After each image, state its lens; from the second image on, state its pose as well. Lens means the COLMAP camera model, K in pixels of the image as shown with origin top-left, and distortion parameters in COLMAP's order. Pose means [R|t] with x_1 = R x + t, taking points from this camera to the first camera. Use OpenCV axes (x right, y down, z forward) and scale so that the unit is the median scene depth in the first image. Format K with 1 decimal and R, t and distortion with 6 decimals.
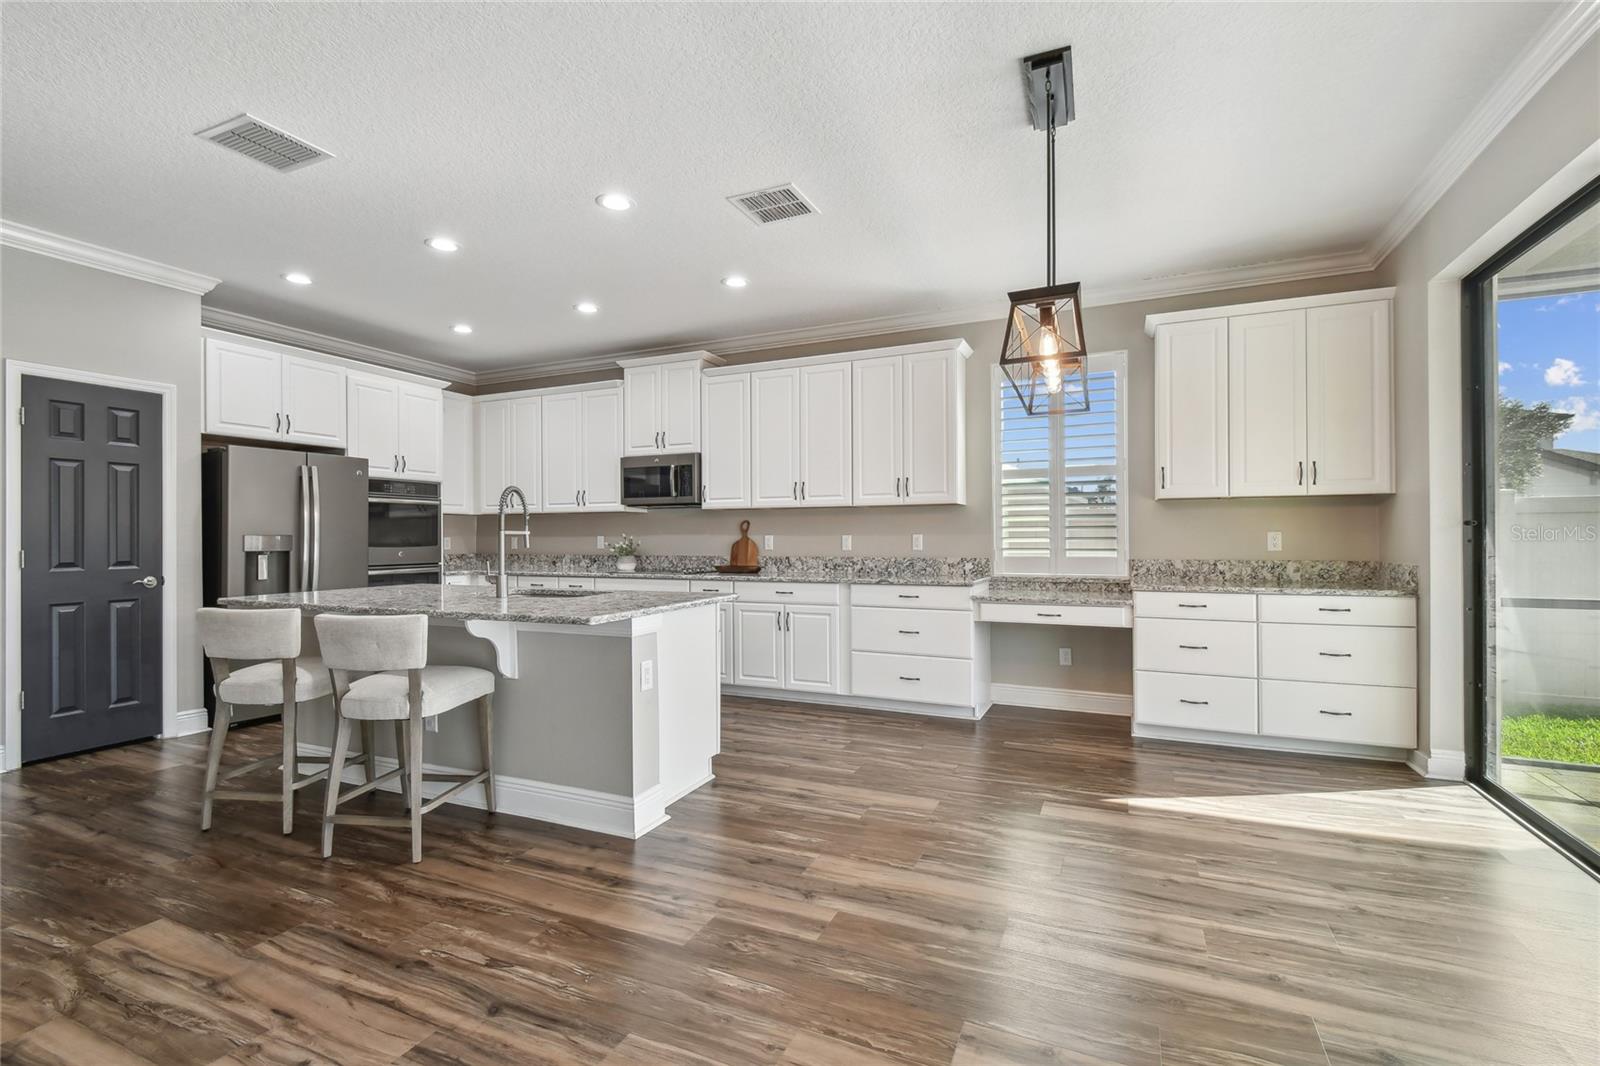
lens RADIAL K [[717.0, 0, 799.5], [0, 717.0, 530.3], [0, 0, 1]] dist [0.015300, -0.011885]
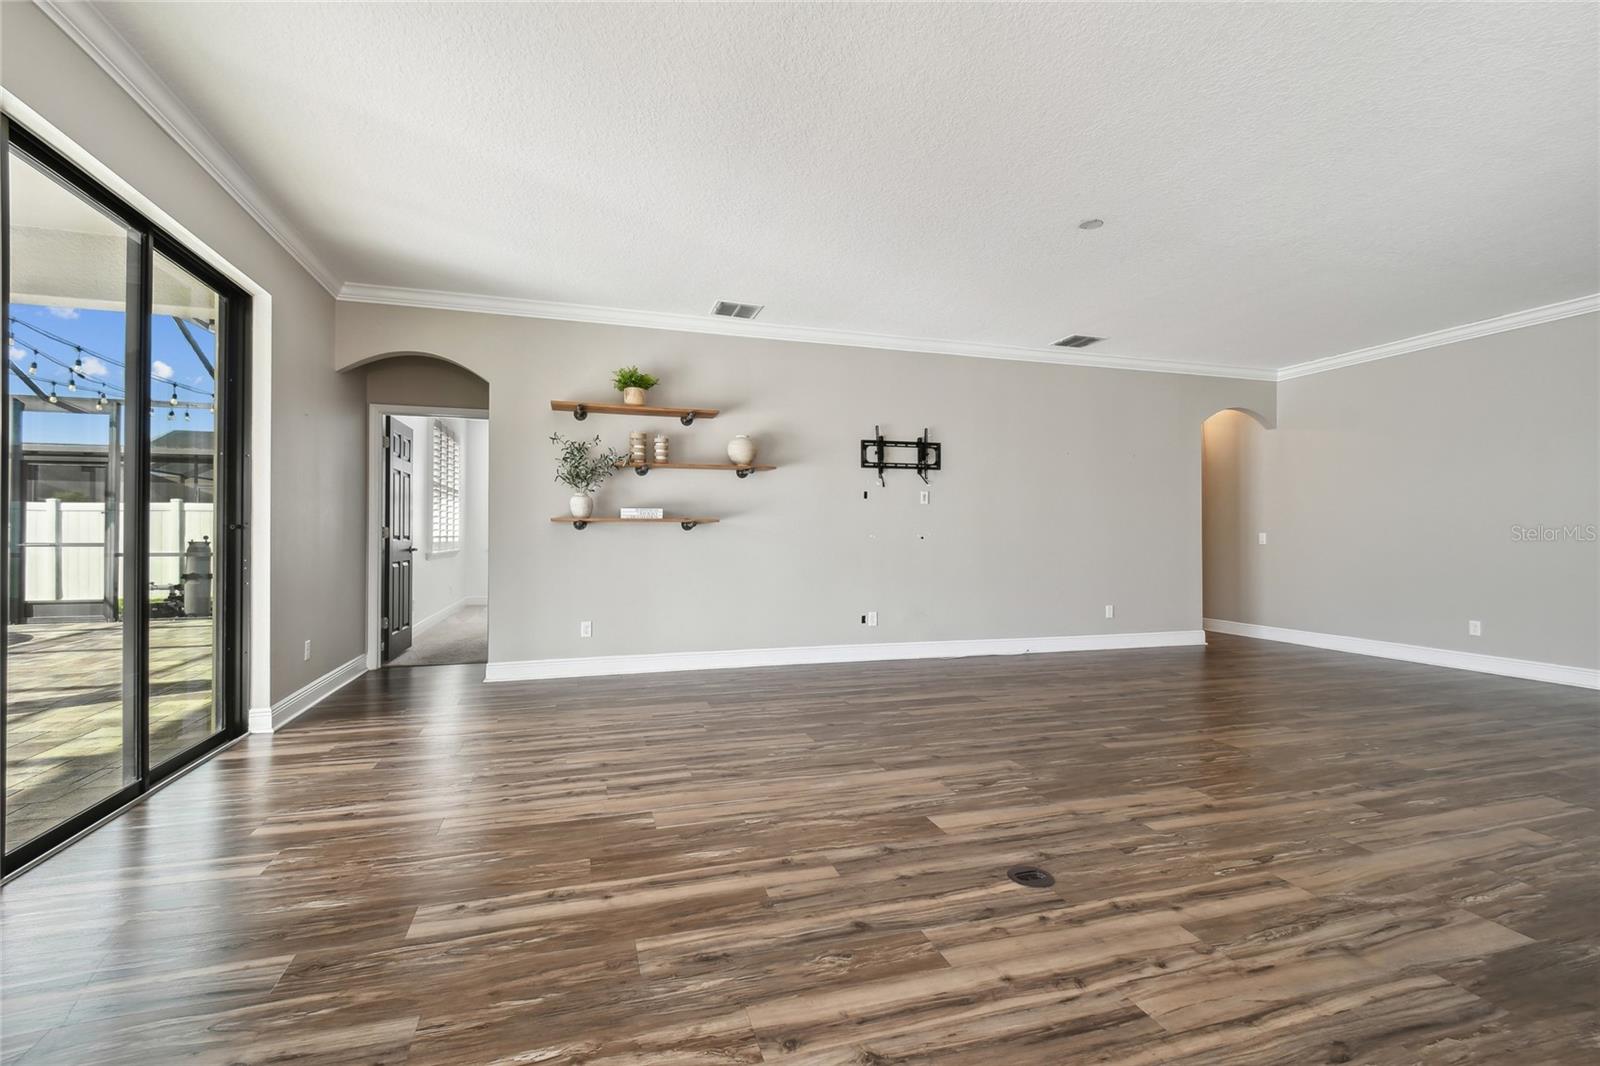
lens RADIAL K [[717.0, 0, 799.5], [0, 717.0, 530.3], [0, 0, 1]] dist [0.015300, -0.011885]
pose [[-0.747470, -0.002926, -0.664289, 0.164569], [0.005724, 0.999925, -0.010845, 0.025504], [0.664271, -0.011908, -0.747397, 0.506668]]
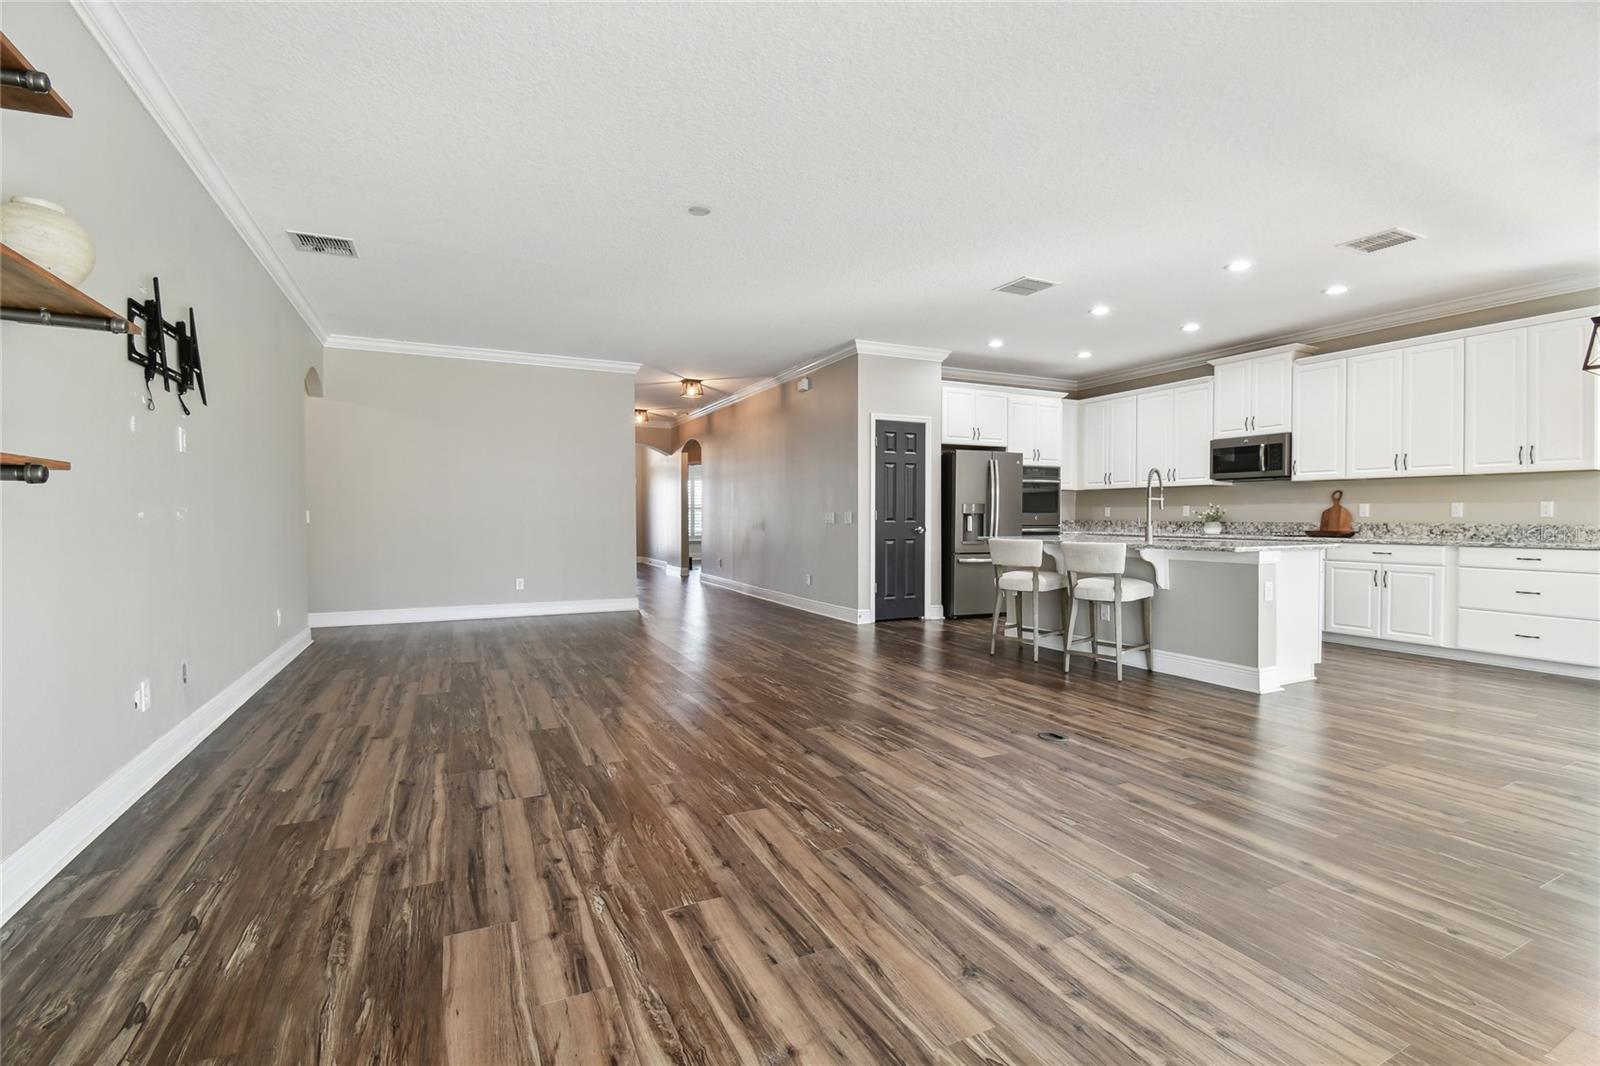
lens RADIAL K [[712.0, 0, 797.3], [0, 712.0, 528.5], [0, 0, 1]] dist [0.025155, -0.029275]
pose [[0.766756, 0.017121, -0.641710, -0.006327], [0.000380, 0.999632, 0.027125, 0.018606], [0.641939, -0.021042, 0.766467, -0.487062]]
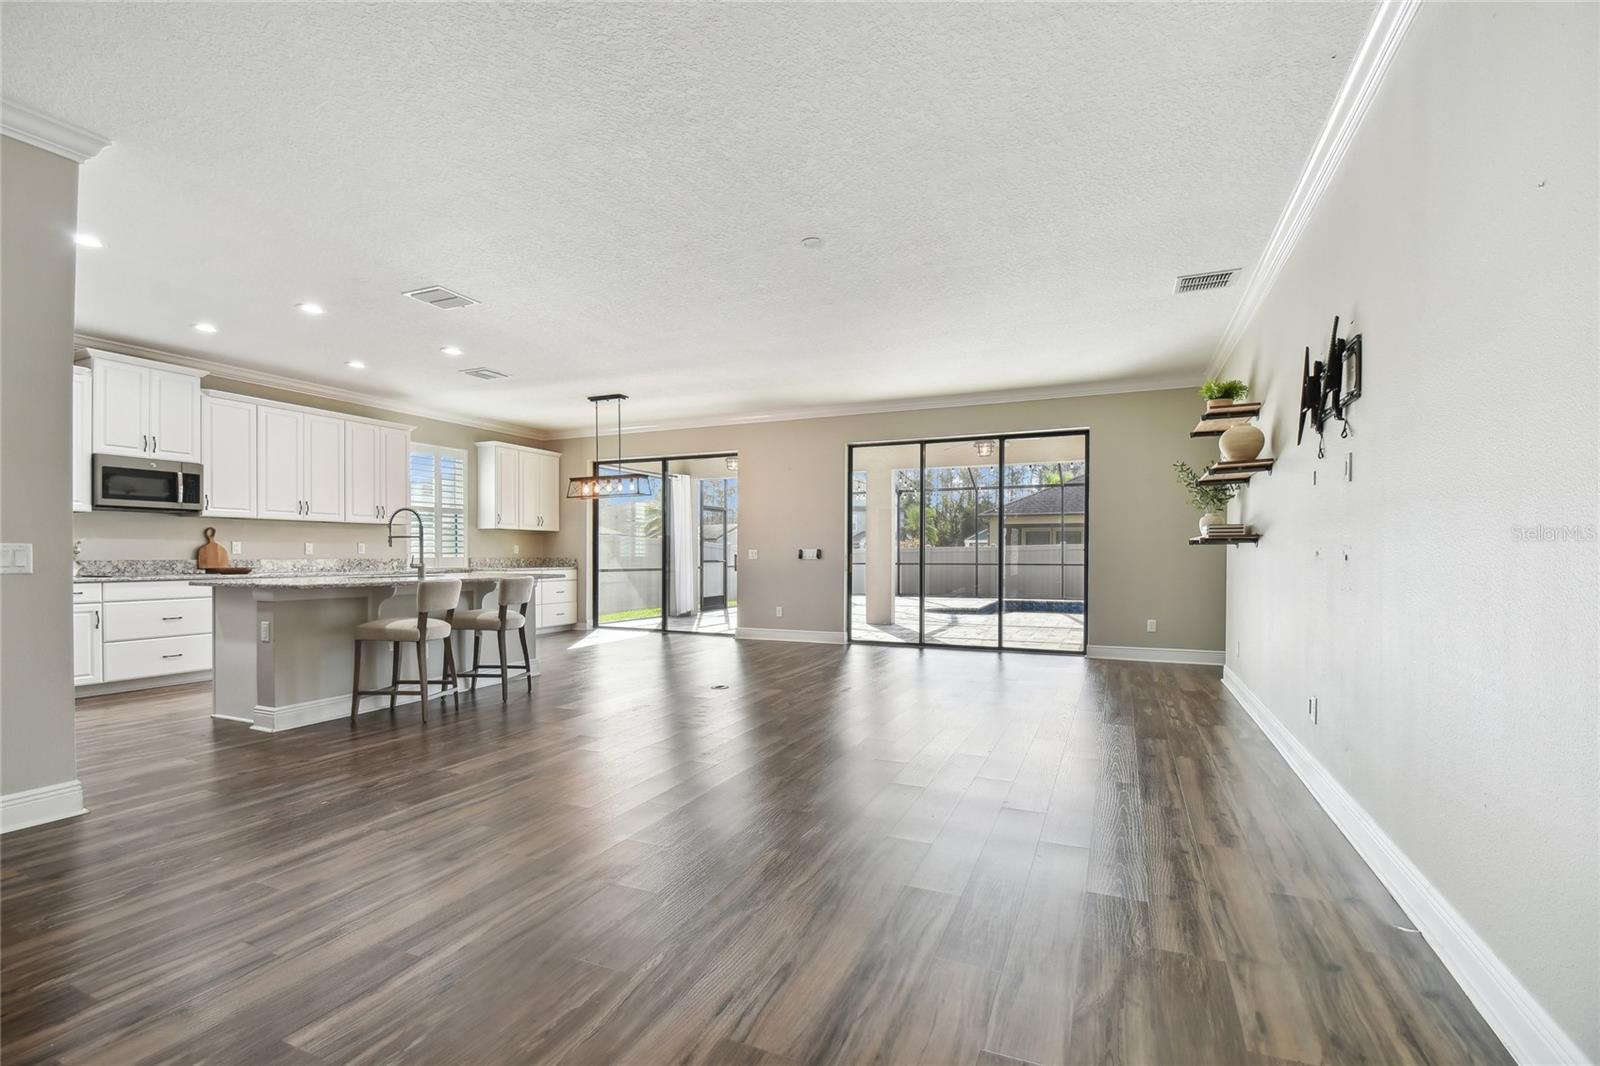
lens RADIAL K [[719.9, 0, 797.8], [0, 719.9, 549.1], [0, 0, 1]] dist [0.012773, -0.012285]
pose [[-0.009249, 0.011541, 0.999891, -1.502962], [-0.008667, 0.999895, -0.011621, 0.030906], [-0.999920, -0.008773, -0.009148, 0.124551]]
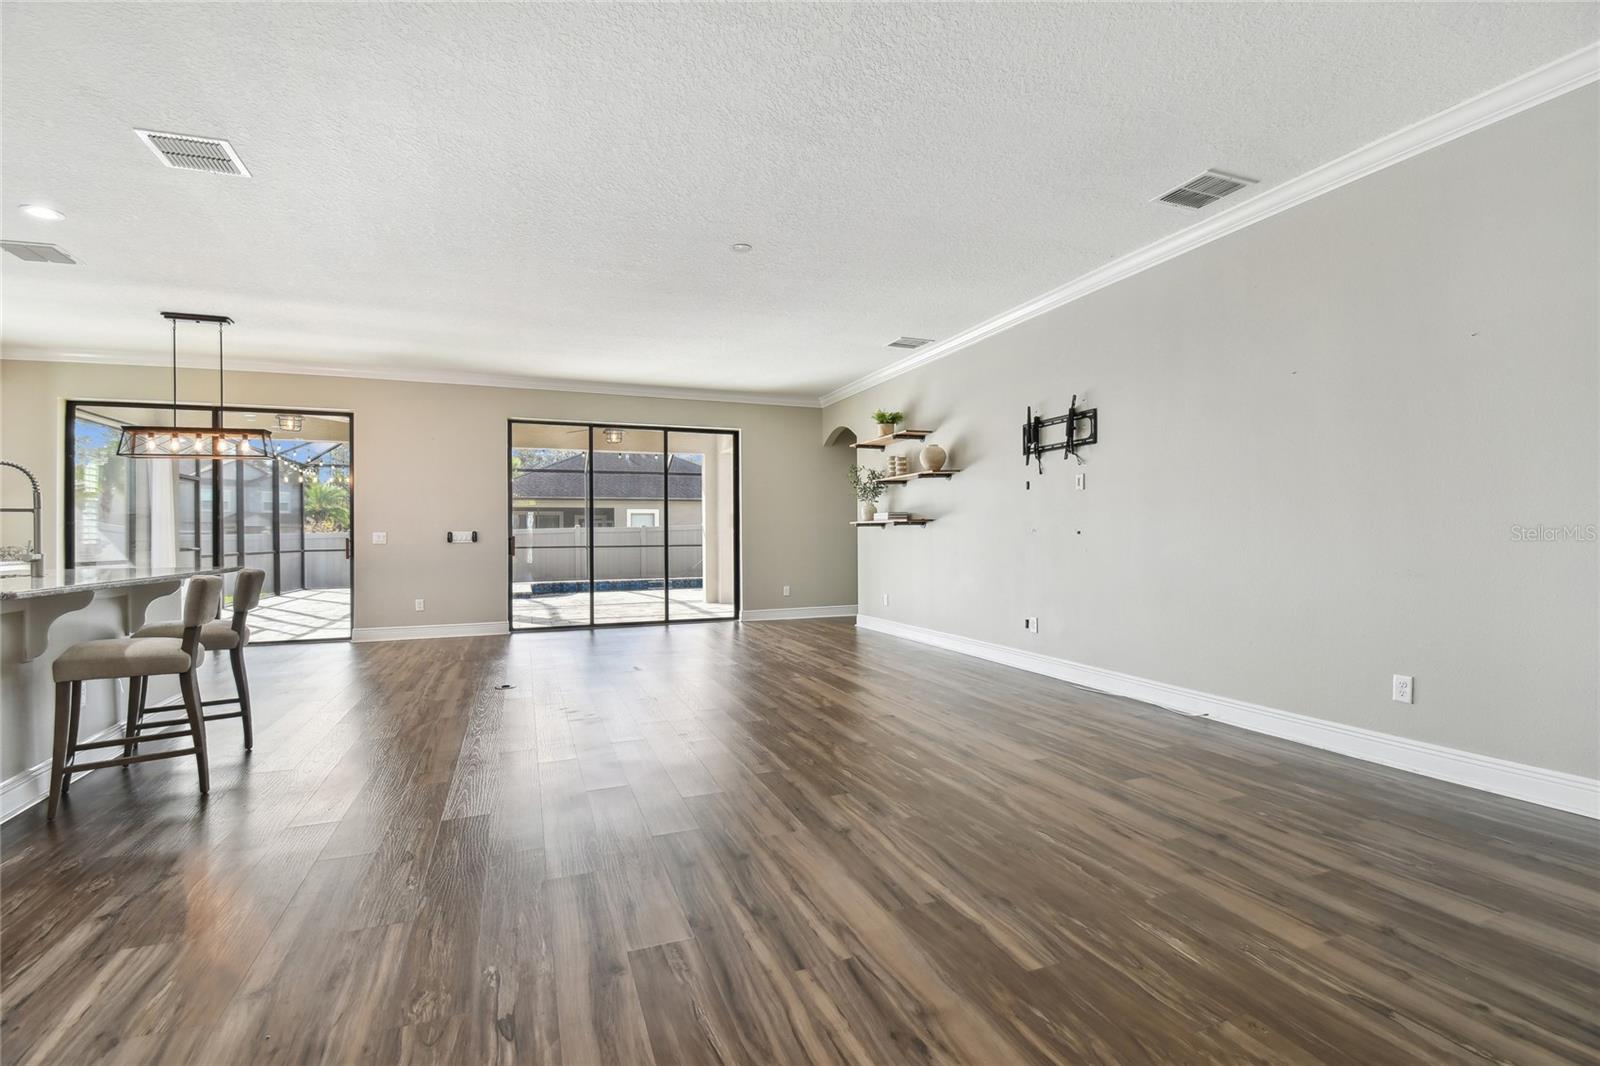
lens RADIAL K [[712.0, 0, 797.3], [0, 712.0, 528.5], [0, 0, 1]] dist [0.025155, -0.029275]
pose [[-0.716658, 0.017458, 0.697206, -1.338058], [0.005603, 0.999799, -0.019276, 0.038339], [-0.697402, -0.009908, -0.716611, 0.710643]]
